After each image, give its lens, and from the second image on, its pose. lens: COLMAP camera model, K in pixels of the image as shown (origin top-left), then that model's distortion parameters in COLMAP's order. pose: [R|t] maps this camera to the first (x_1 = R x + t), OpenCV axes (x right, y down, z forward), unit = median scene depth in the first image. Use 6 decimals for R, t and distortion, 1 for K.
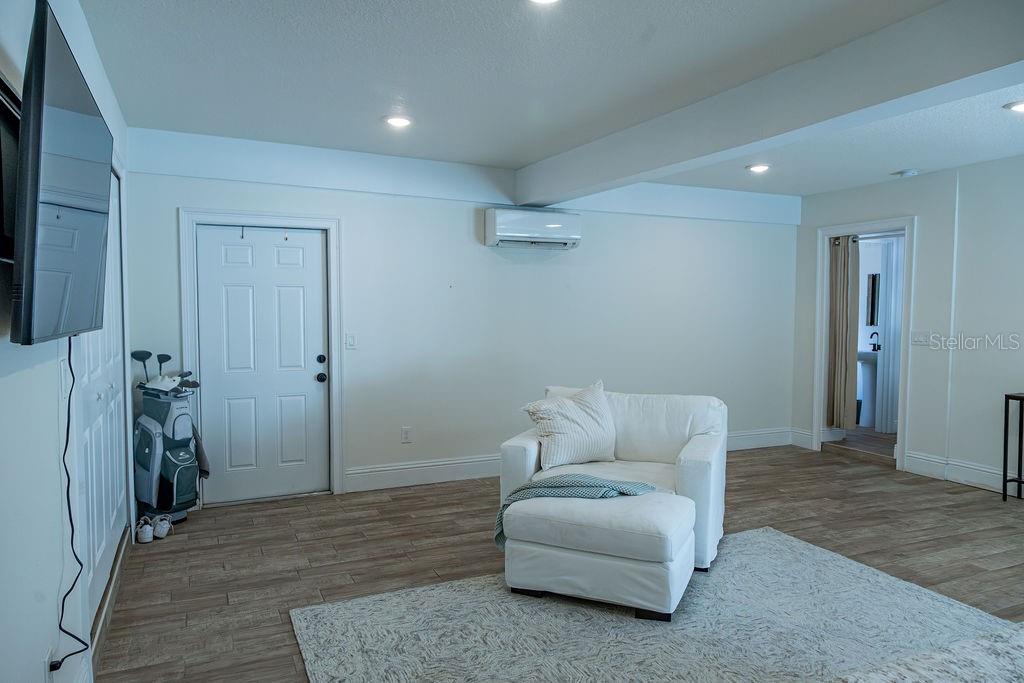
lens RADIAL K [[684.9, 0, 516.6], [0, 684.9, 343.6], [0, 0, 1]] dist [0.022325, -0.002678]
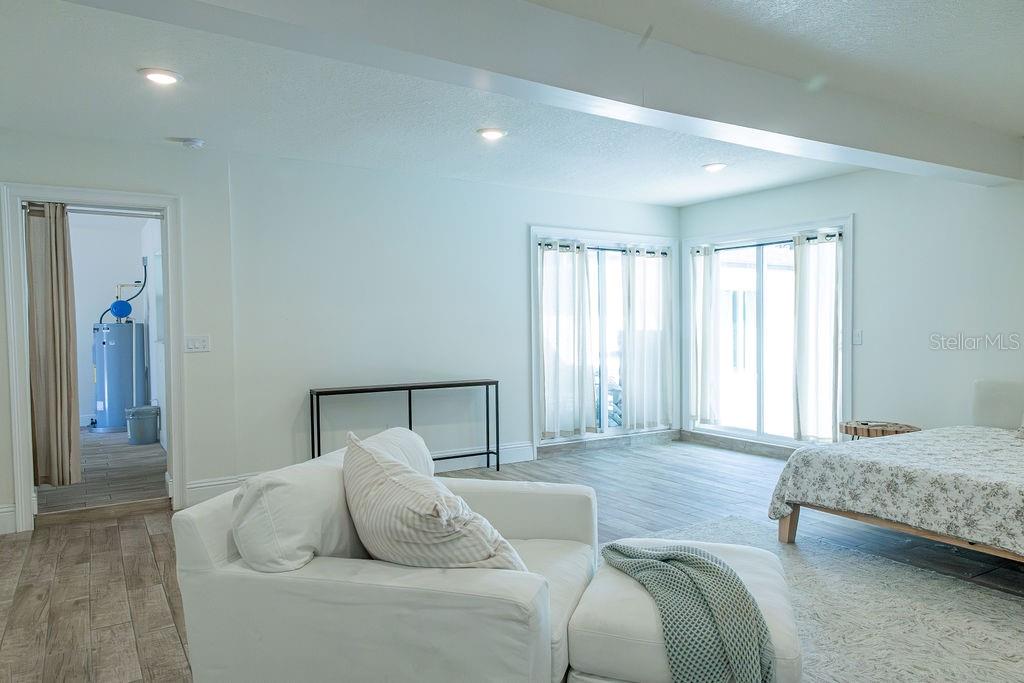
lens RADIAL K [[684.9, 0, 516.6], [0, 684.9, 343.6], [0, 0, 1]] dist [0.022325, -0.002678]
pose [[-0.122414, -0.028950, 0.992057, -0.264863], [0.064071, 0.997259, 0.037007, -0.012988], [-0.990409, 0.068092, -0.120223, 0.640208]]
